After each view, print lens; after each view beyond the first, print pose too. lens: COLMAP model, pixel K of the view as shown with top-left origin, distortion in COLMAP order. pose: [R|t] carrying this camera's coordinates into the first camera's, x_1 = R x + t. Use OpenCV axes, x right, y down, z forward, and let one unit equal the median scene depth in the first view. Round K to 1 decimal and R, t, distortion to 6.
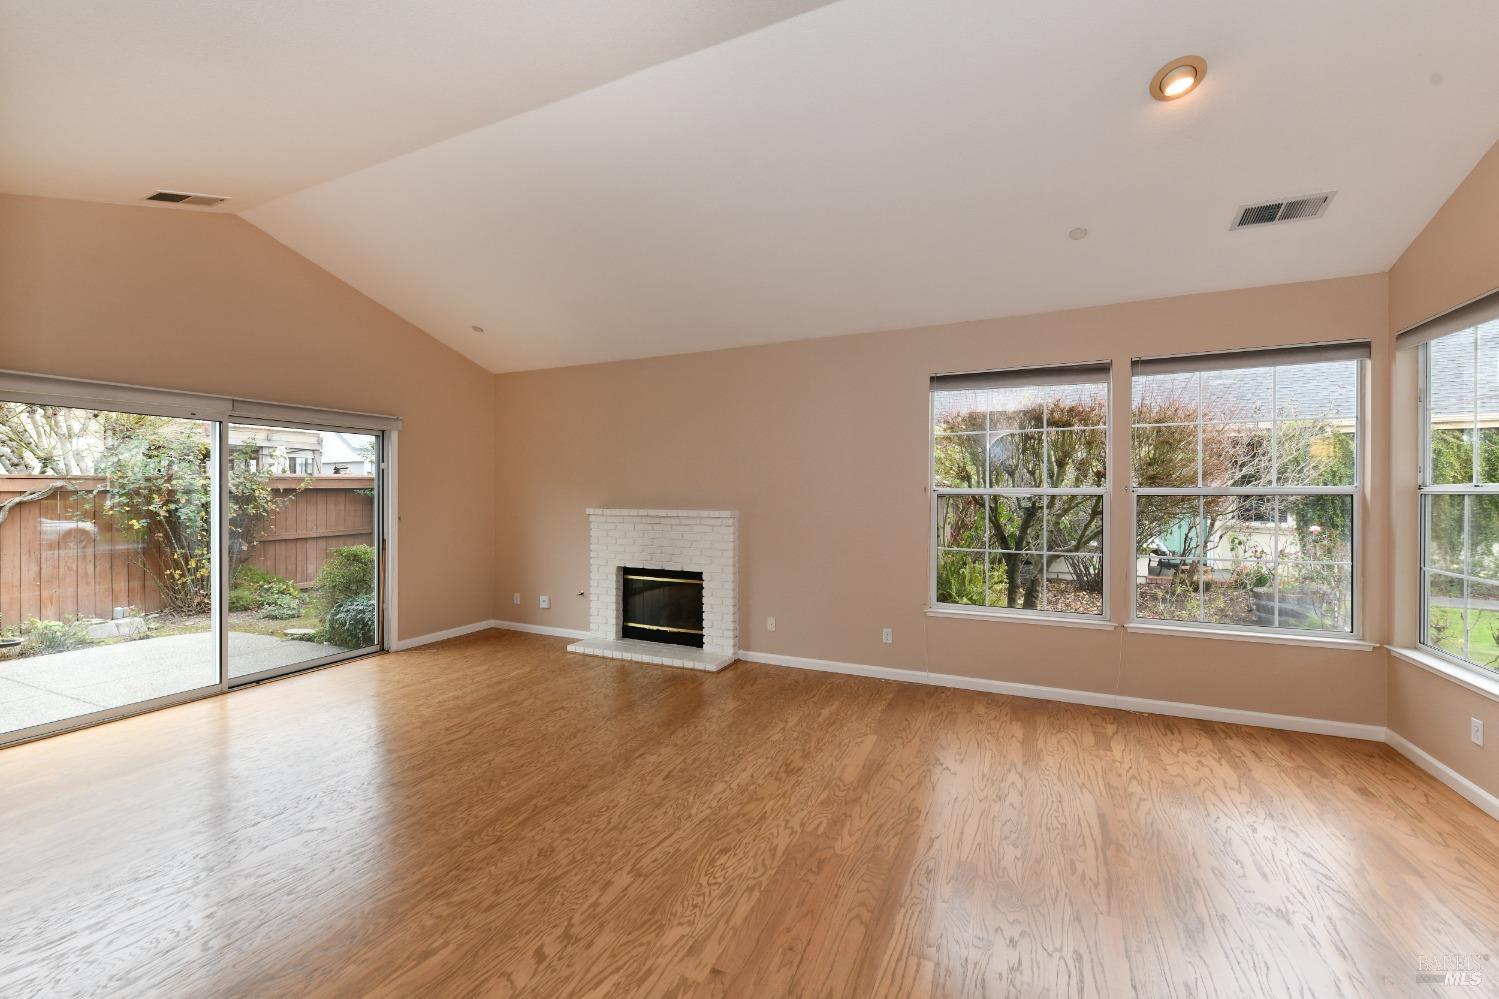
lens RADIAL K [[594.9, 0, 747.0], [0, 594.9, 496.6], [0, 0, 1]] dist [0.001107, -0.001021]
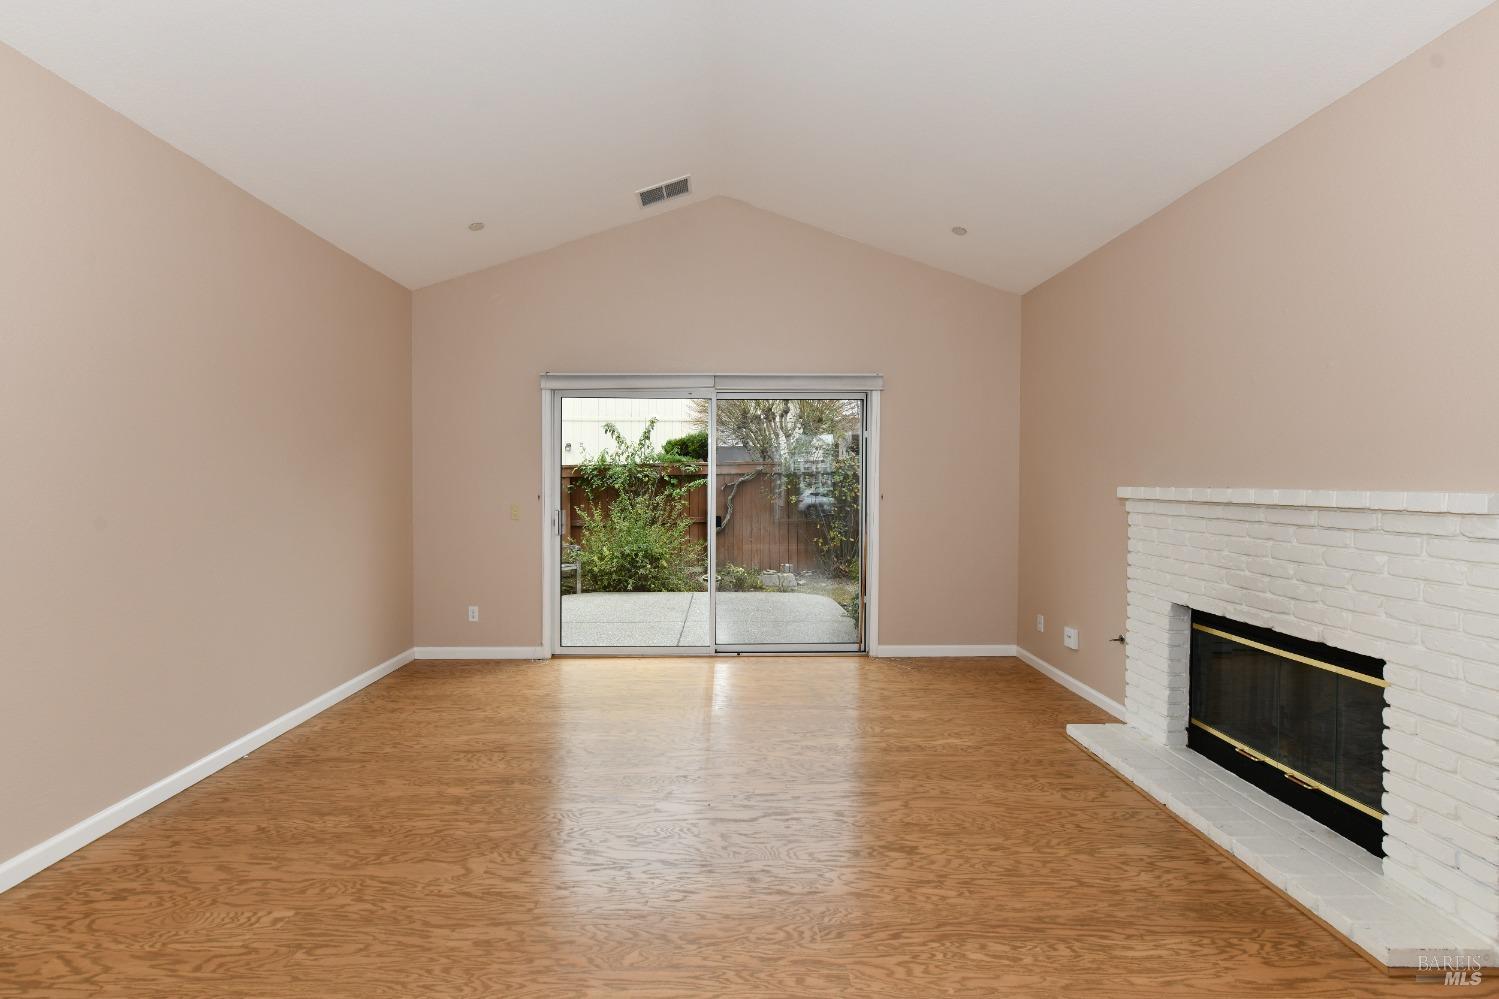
lens RADIAL K [[594.9, 0, 758.3], [0, 594.9, 492.6], [0, 0, 1]] dist [0.001107, -0.001021]
pose [[0.448643, 0.014764, -0.893589, 0.076940], [-0.006335, 0.999891, 0.013340, 0.020636], [0.893689, -0.000324, 0.448688, 0.481883]]
